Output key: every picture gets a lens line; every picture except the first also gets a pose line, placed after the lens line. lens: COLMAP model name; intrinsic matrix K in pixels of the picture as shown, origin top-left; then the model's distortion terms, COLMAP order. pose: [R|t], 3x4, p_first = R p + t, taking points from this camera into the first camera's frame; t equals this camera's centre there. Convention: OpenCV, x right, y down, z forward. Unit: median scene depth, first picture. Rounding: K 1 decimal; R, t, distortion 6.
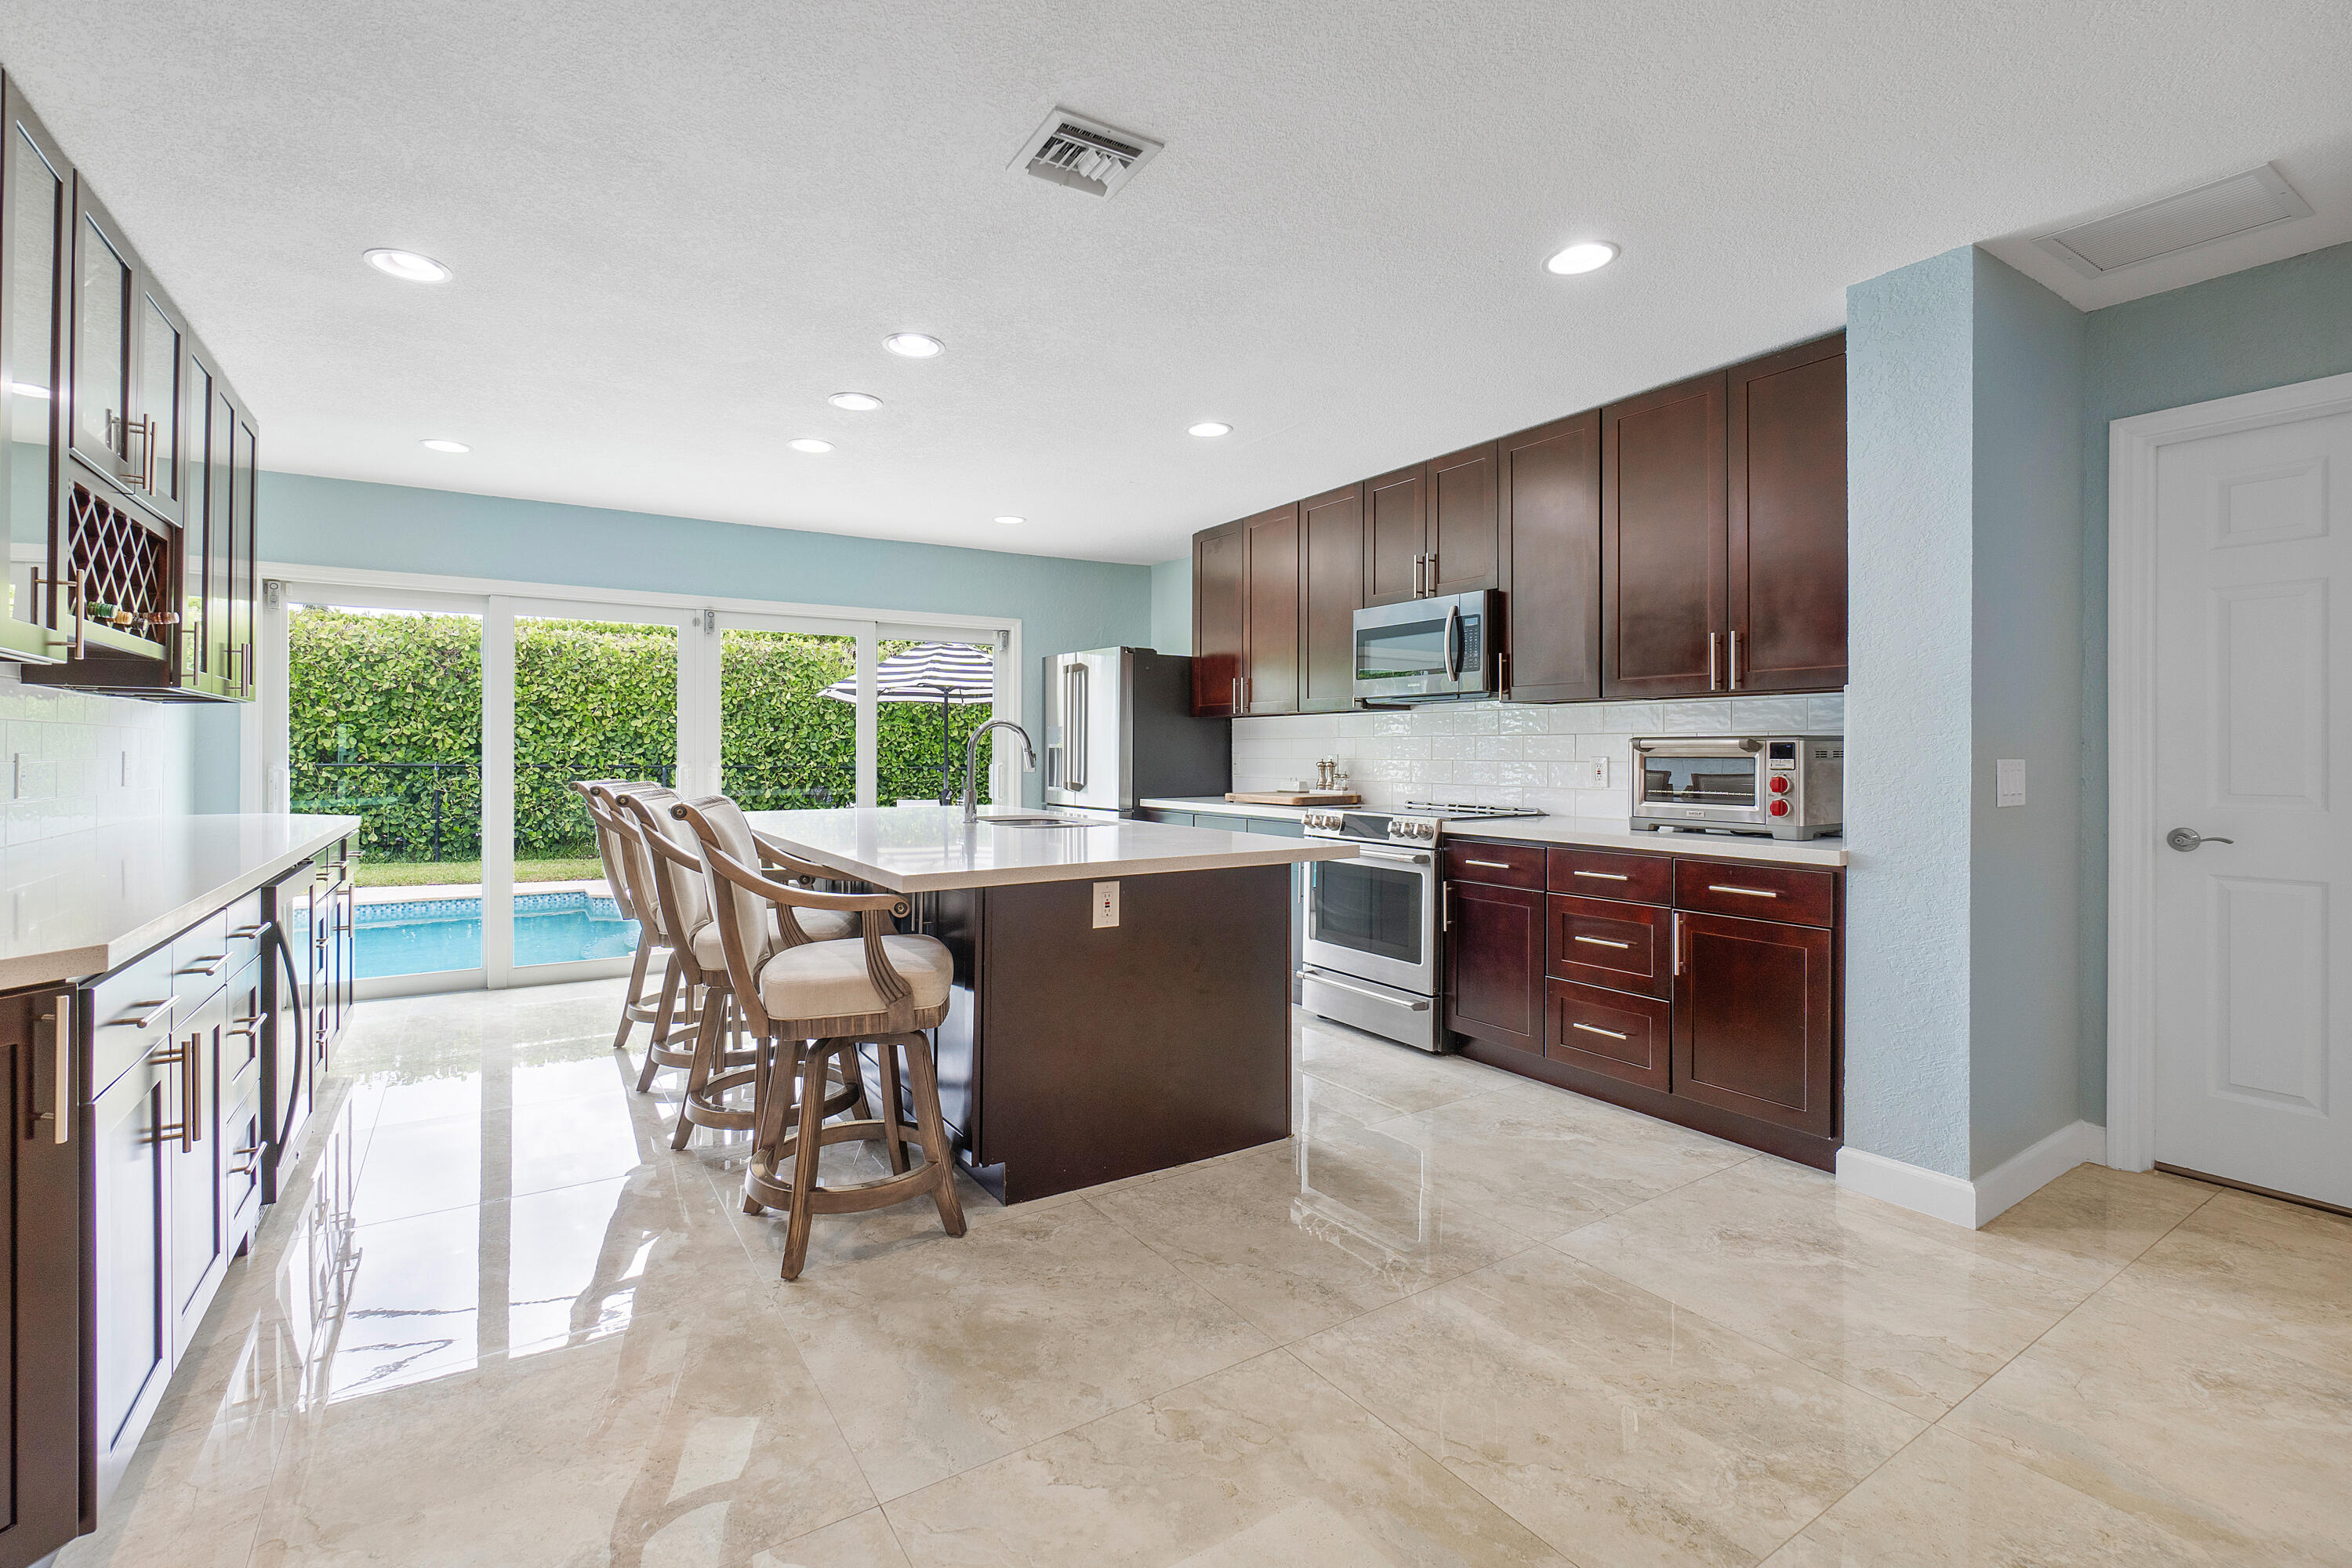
lens RADIAL K [[1045.6, 0, 1188.1], [0, 1045.6, 751.6], [0, 0, 1]] dist [-0.007660, 0.002381]
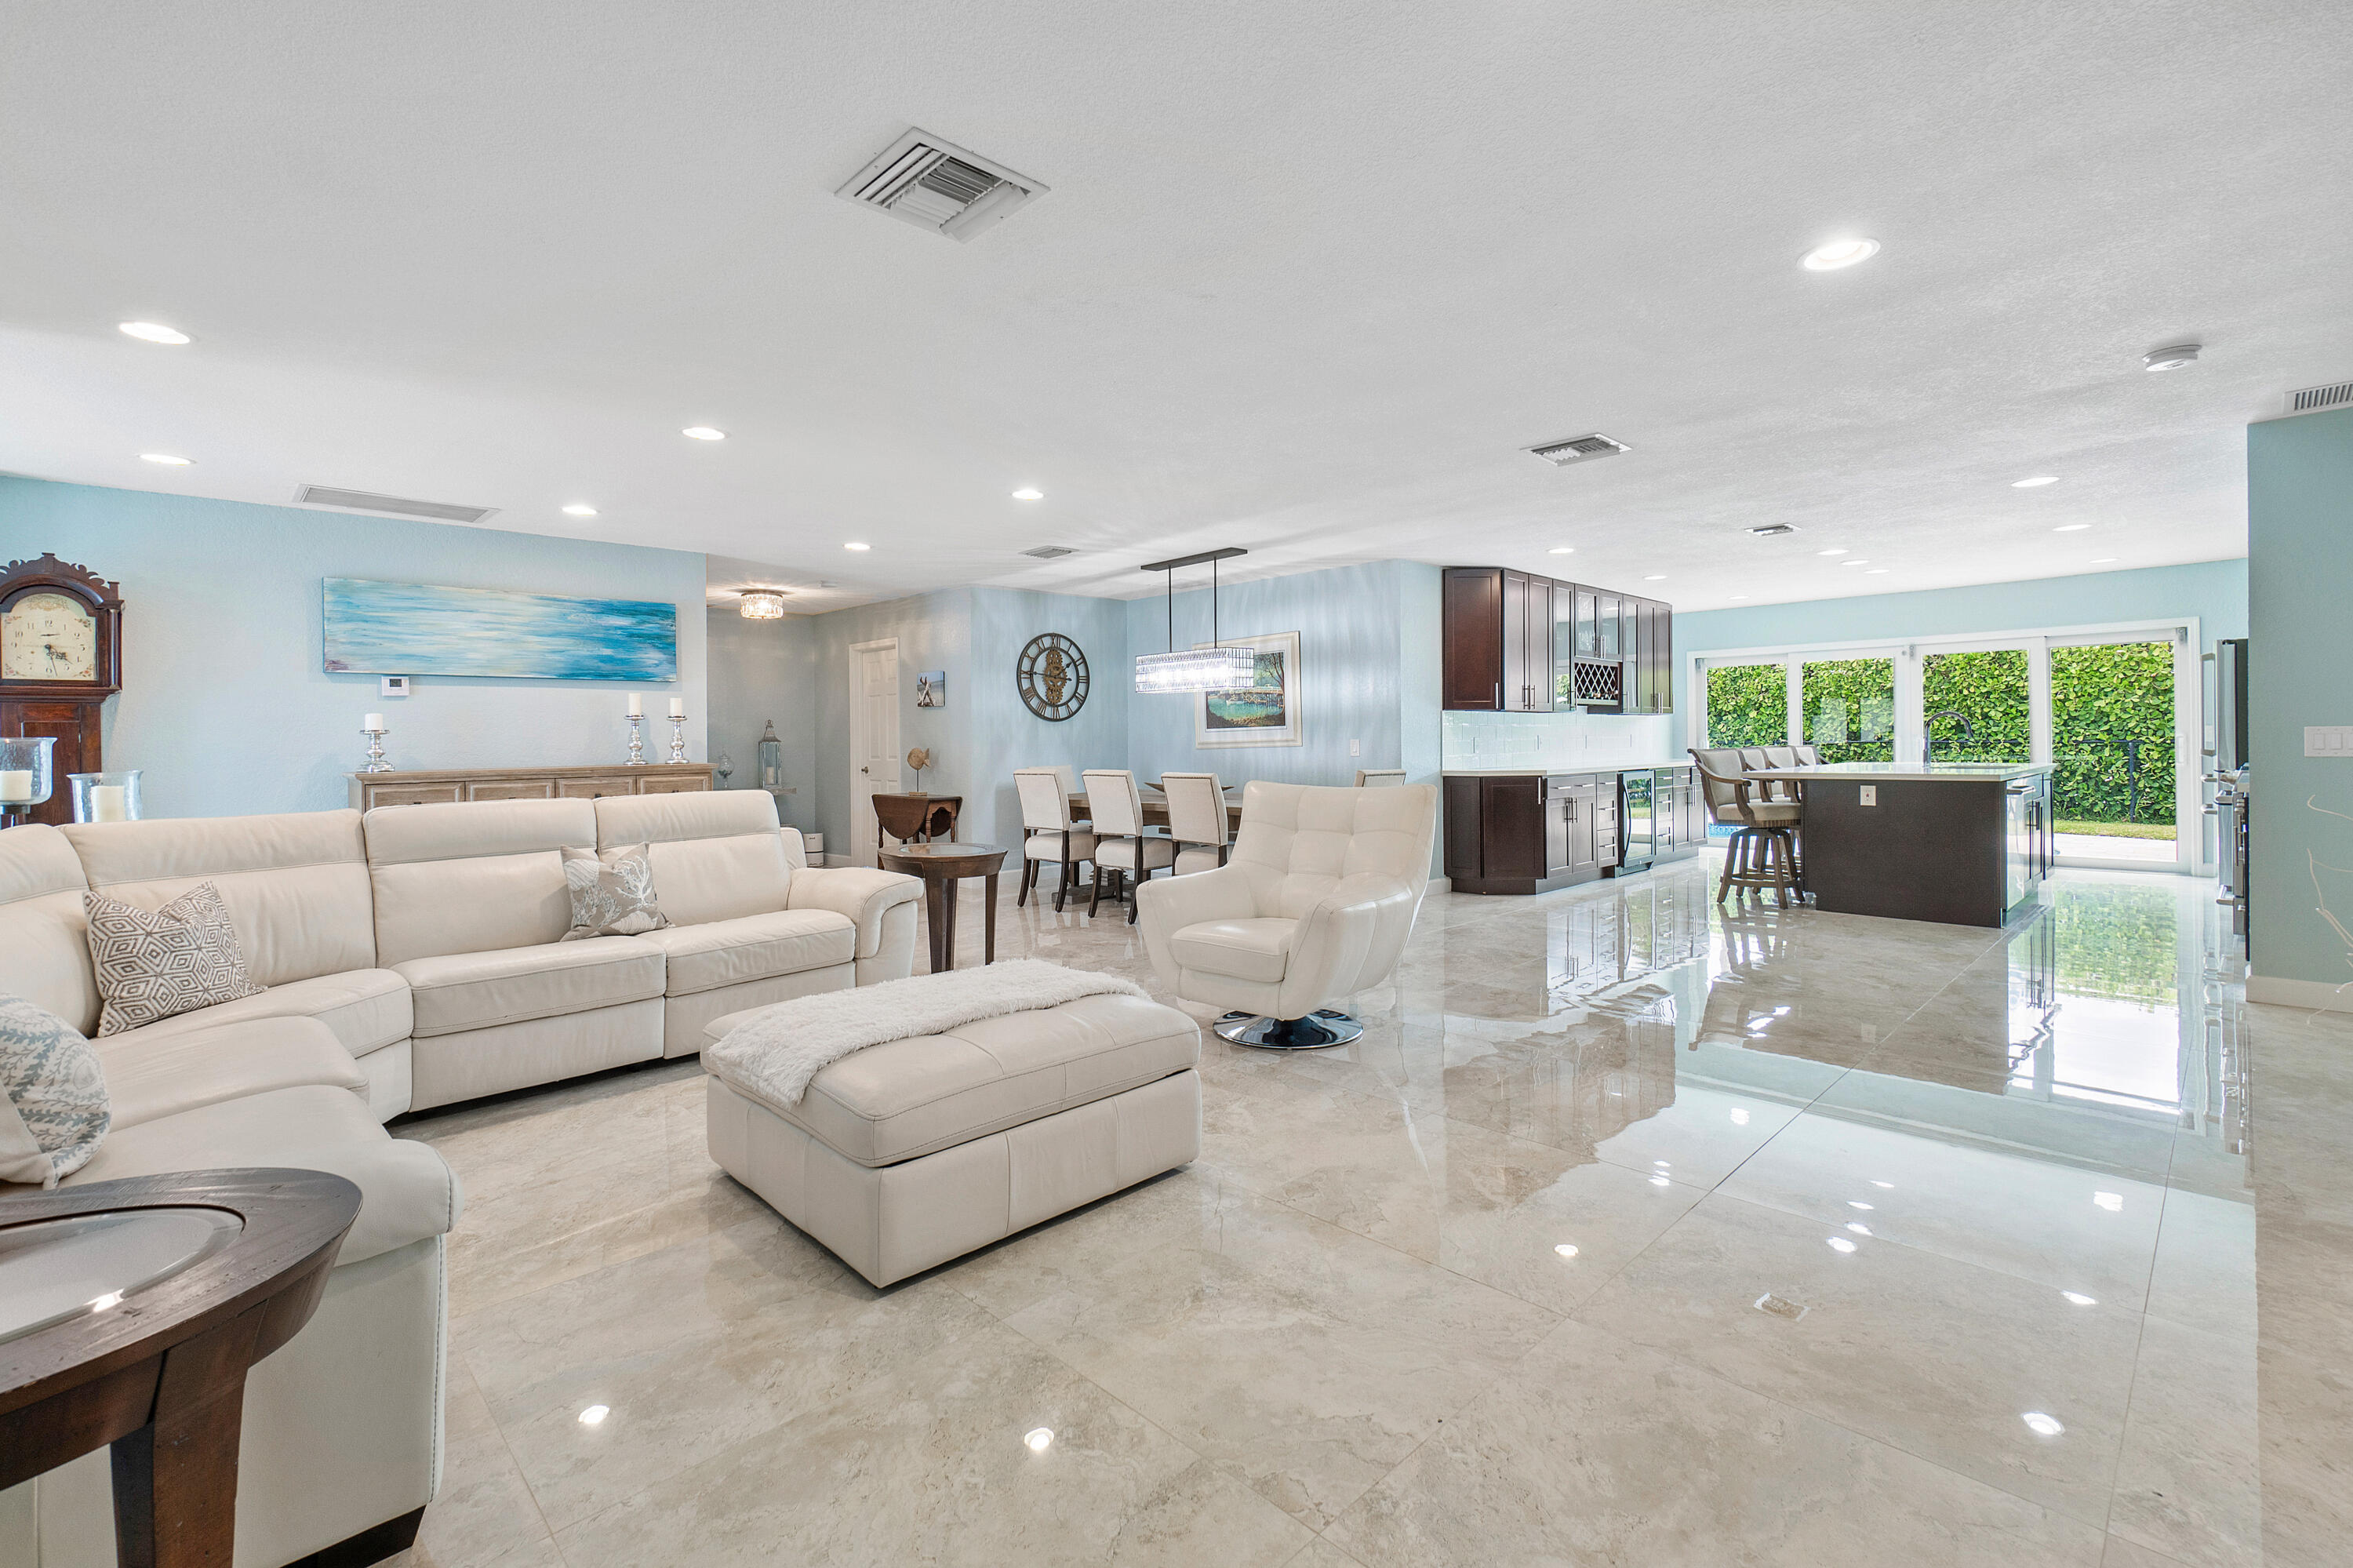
lens RADIAL K [[1046.1, 0, 1142.6], [0, 1046.1, 743.3], [0, 0, 1]] dist [-0.007660, 0.002381]
pose [[0.165703, -0.006113, -0.986157, 0.931735], [0.016869, 0.999852, -0.003364, 0.005219], [0.986031, -0.016078, 0.165782, -0.462763]]
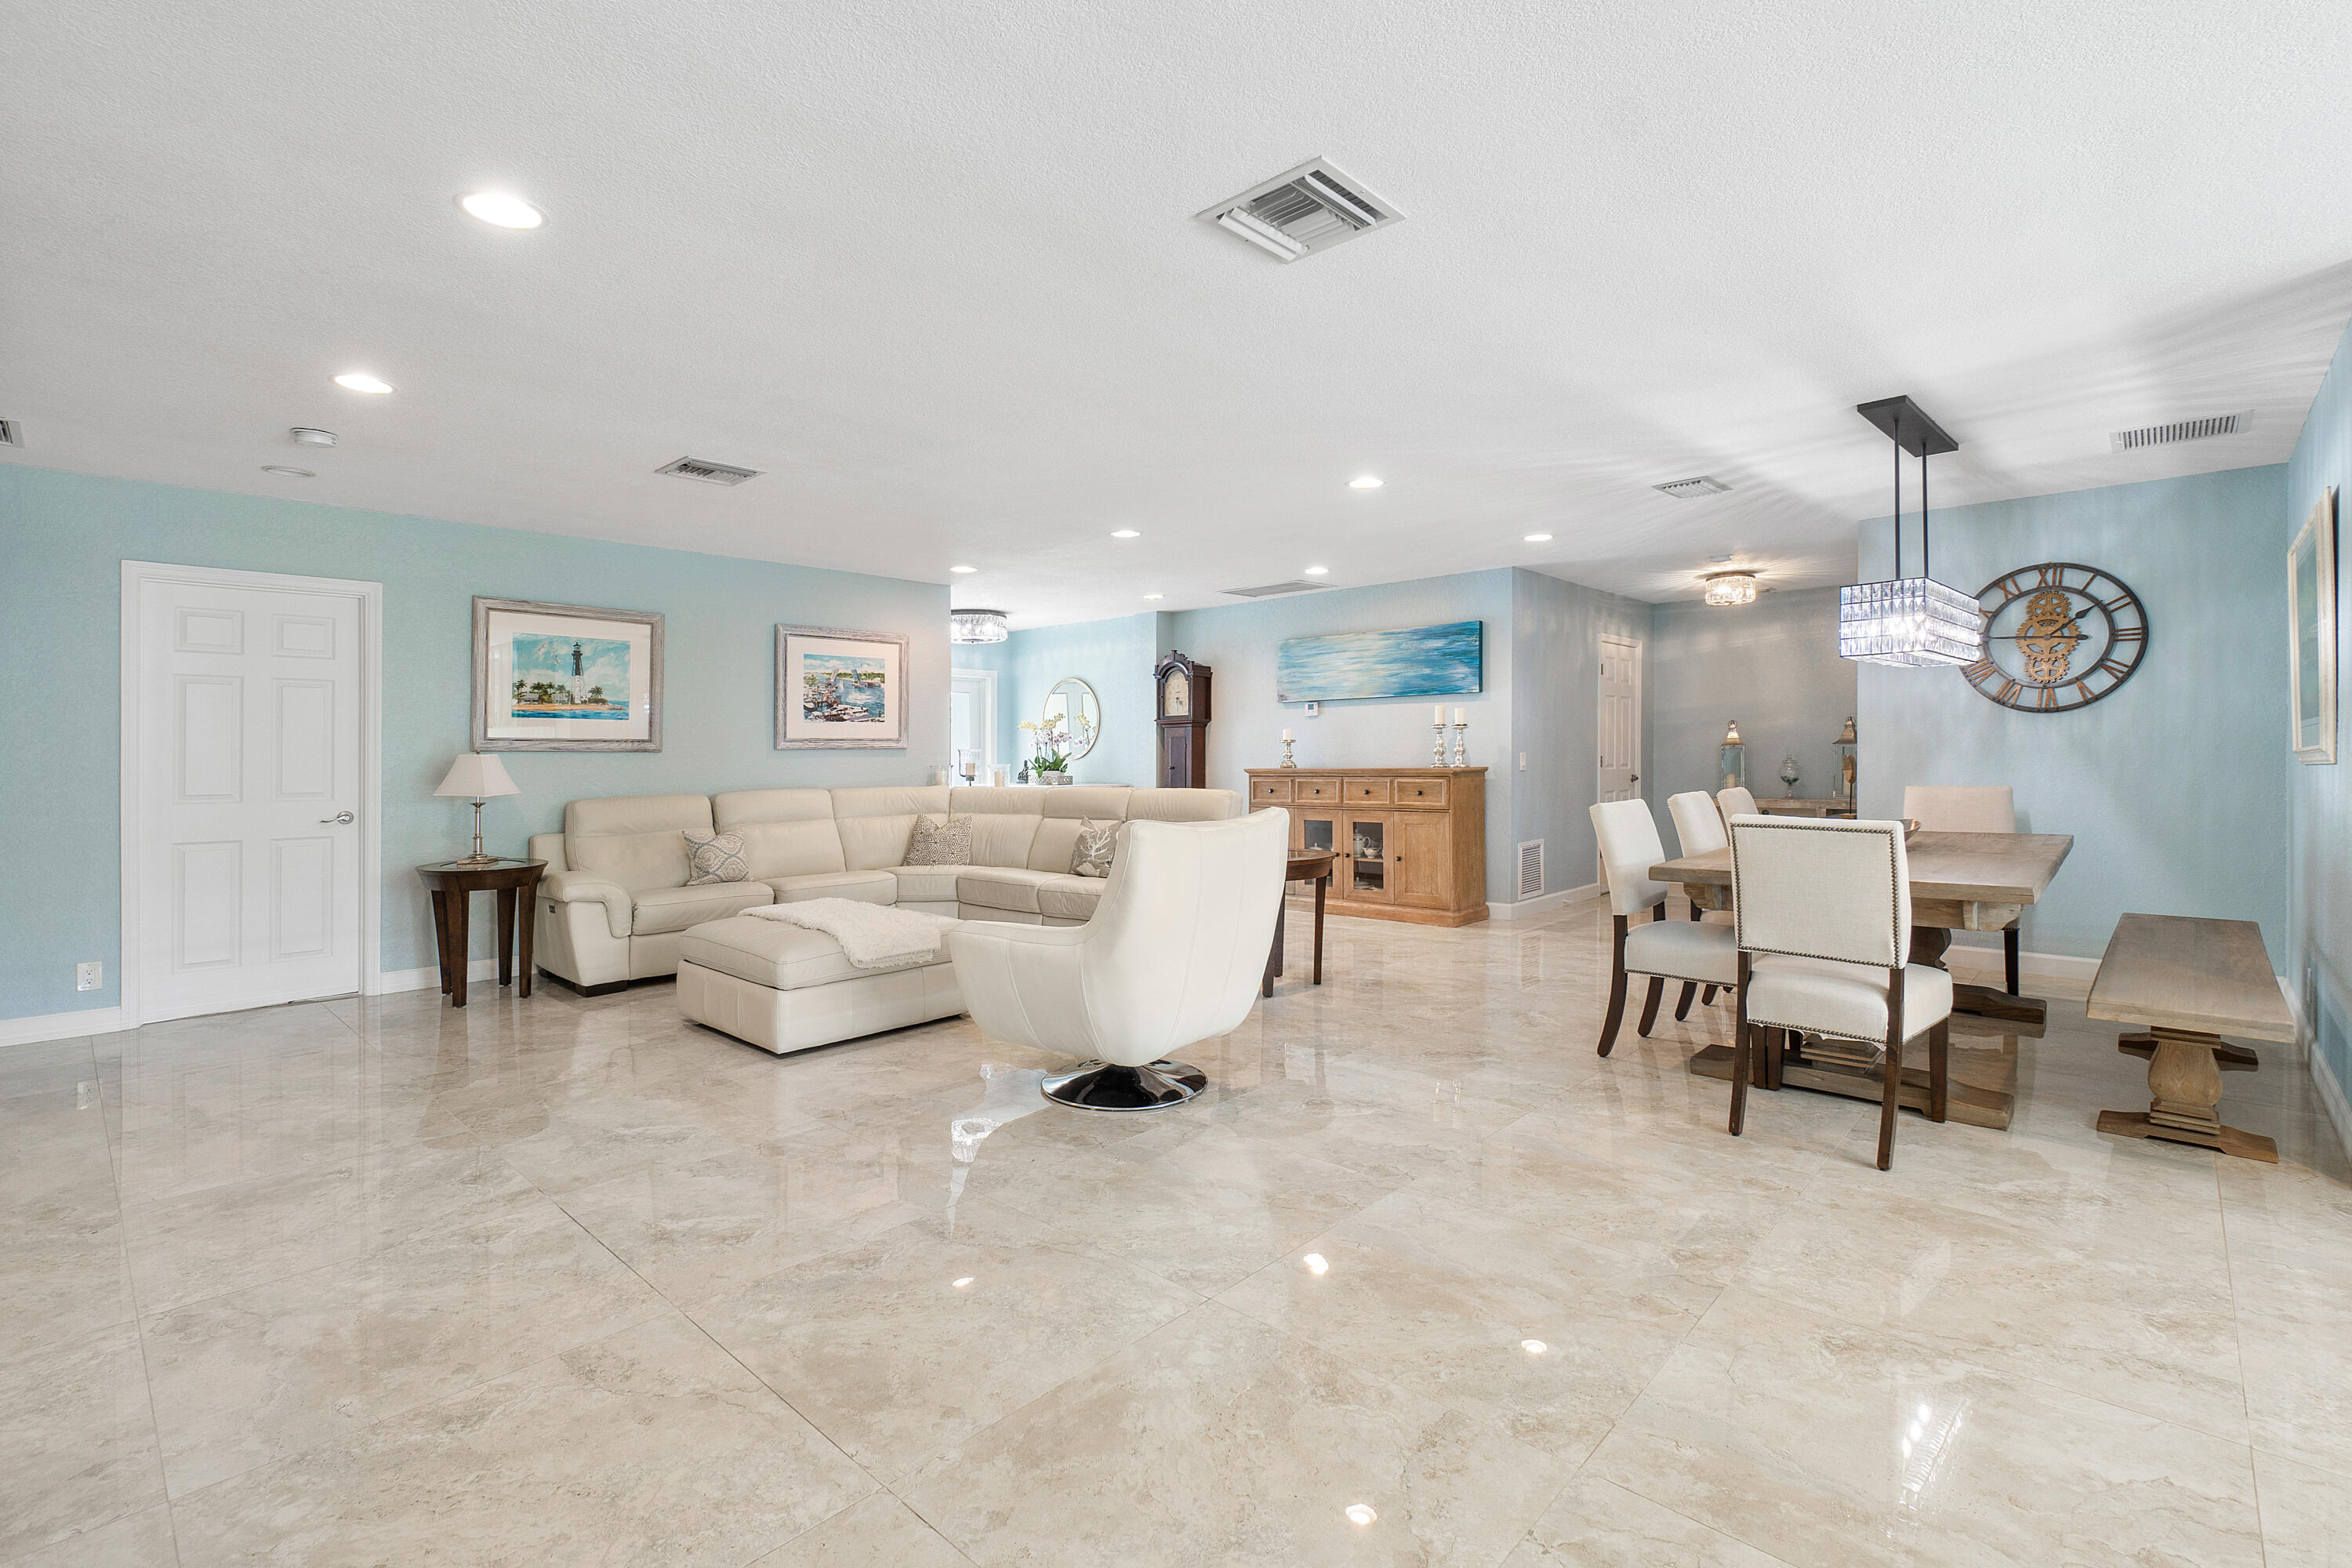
lens RADIAL K [[1045.6, 0, 1195.7], [0, 1045.6, 778.9], [0, 0, 1]] dist [-0.007660, 0.002381]
pose [[-0.970661, 0.008813, -0.240289, 0.349421], [0.004208, 0.999798, 0.019670, 0.003022], [0.240413, 0.018082, -0.970502, 0.355309]]
